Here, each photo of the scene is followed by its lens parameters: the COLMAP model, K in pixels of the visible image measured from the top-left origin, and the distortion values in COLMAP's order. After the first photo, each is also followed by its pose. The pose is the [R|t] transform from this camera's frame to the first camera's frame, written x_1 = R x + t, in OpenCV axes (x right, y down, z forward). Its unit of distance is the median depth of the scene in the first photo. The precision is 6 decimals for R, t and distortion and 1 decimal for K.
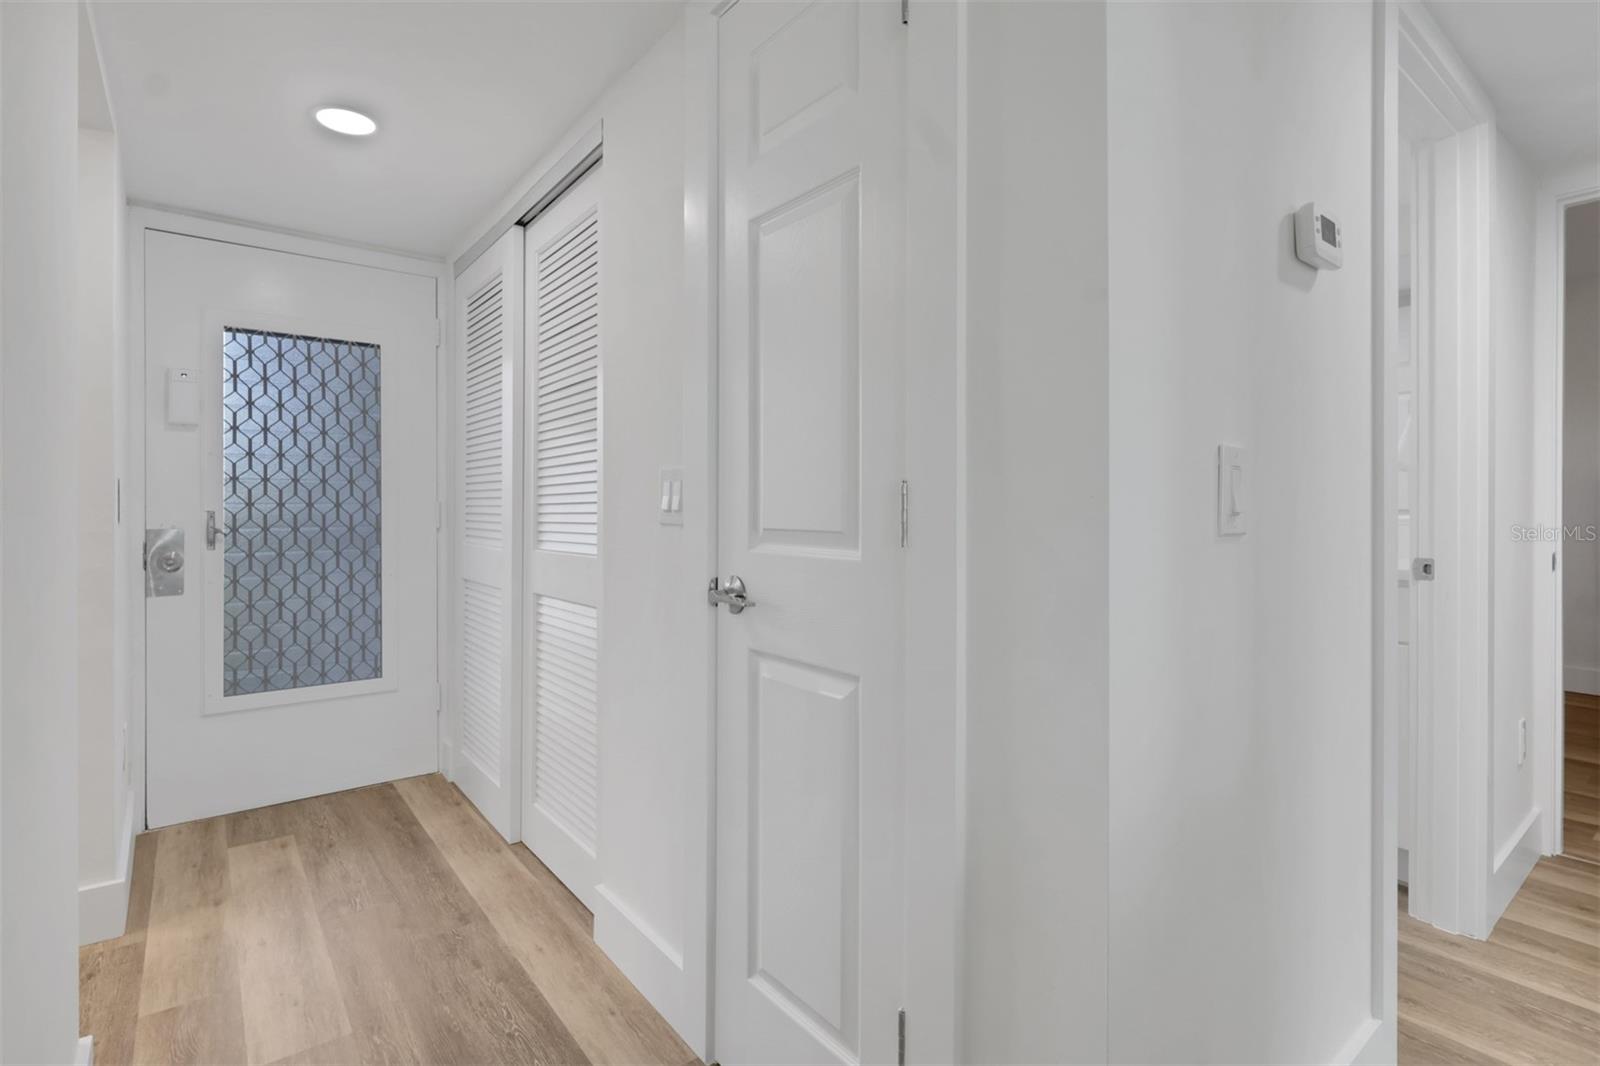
lens RADIAL K [[750.9, 0, 789.7], [0, 750.9, 516.0], [0, 0, 1]] dist [0.005442, 0.000349]
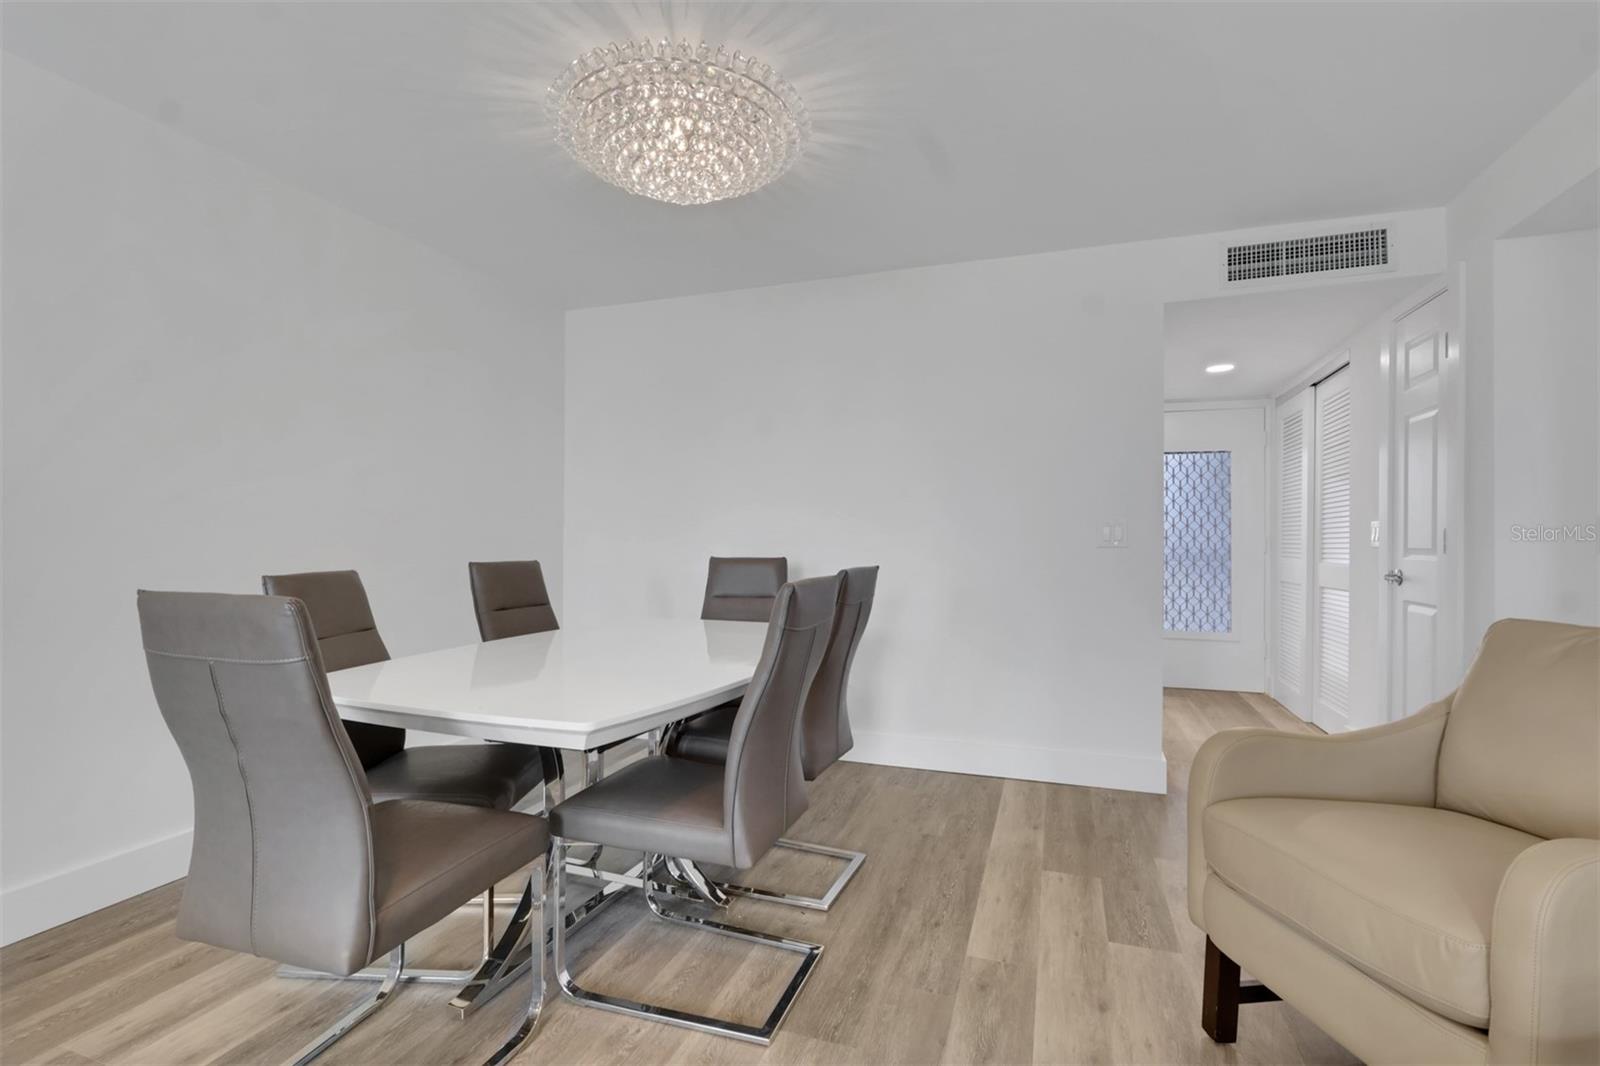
lens RADIAL K [[750.9, 0, 791.6], [0, 750.9, 535.8], [0, 0, 1]] dist [0.005442, 0.000349]
pose [[0.534615, -0.003543, -0.845088, 0.494882], [-0.011977, 0.999859, -0.011769, 0.015131], [0.845011, 0.016414, 0.534497, -1.012217]]
